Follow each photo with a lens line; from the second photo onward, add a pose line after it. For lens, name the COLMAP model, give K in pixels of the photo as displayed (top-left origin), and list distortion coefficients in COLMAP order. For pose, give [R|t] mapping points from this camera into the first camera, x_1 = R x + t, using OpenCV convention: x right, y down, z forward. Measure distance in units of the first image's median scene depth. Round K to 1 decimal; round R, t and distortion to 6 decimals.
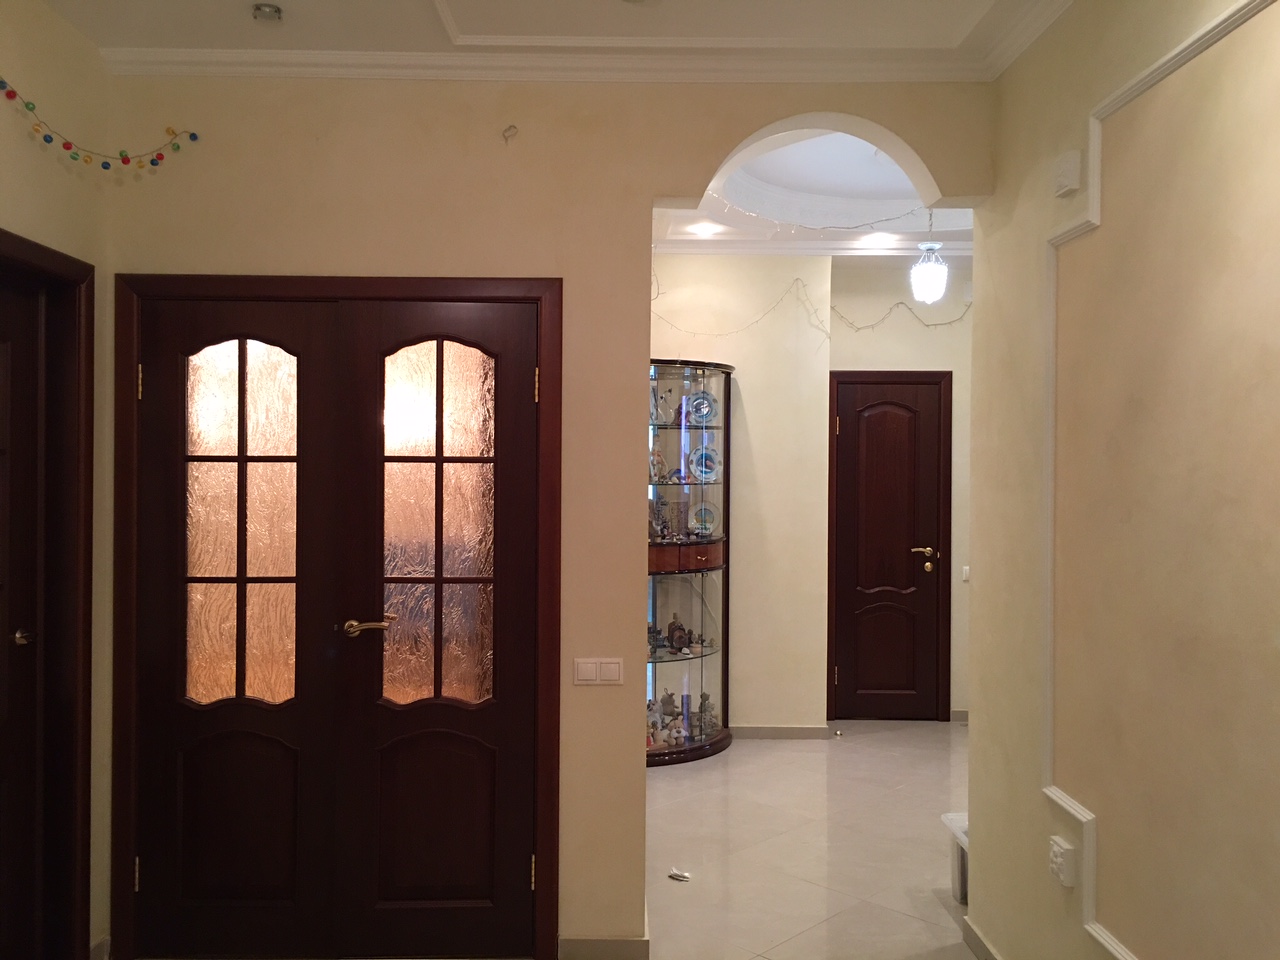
lens RADIAL K [[1109.6, 0, 640.0], [0, 1109.6, 480.0], [0, 0, 1]] dist [0.054428, -0.078768]
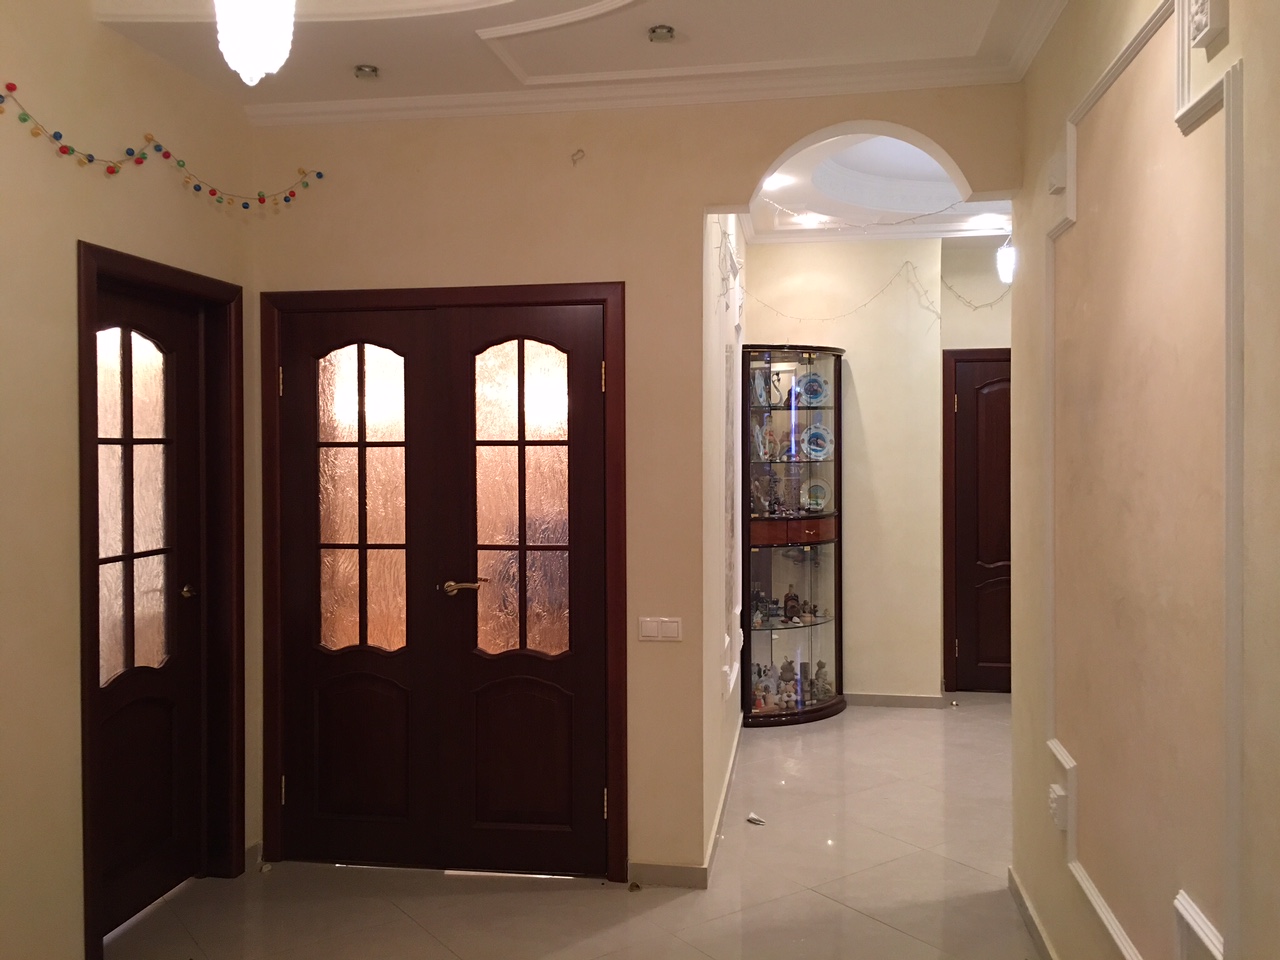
lens RADIAL K [[1111.2, 0, 641.1], [0, 1111.2, 466.5], [0, 0, 1]] dist [0.031314, 0.000786]
pose [[0.984546, -0.008058, -0.174938, 0.142196], [0.009360, 0.999934, 0.006617, -0.000465], [0.174873, -0.008152, 0.984557, -0.113427]]
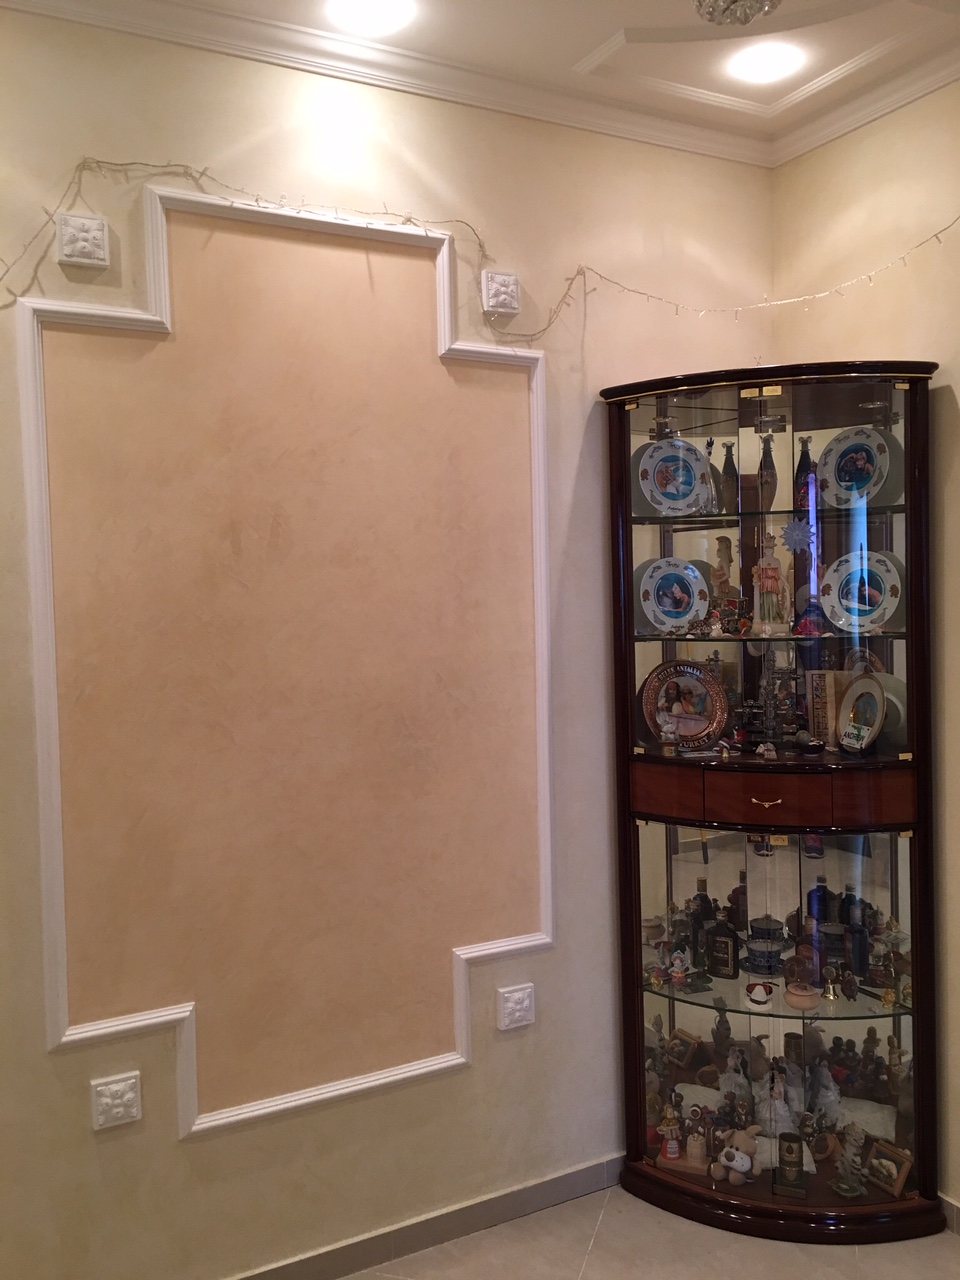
lens RADIAL K [[1111.2, 0, 480.0], [0, 1111.2, 640.0], [0, 0, 1]] dist [0.031314, 0.000786]
pose [[0.451032, 0.030293, -0.891993, 0.700949], [0.009080, 0.999216, 0.038526, -0.025636], [0.892461, -0.025476, 0.450404, 1.180331]]
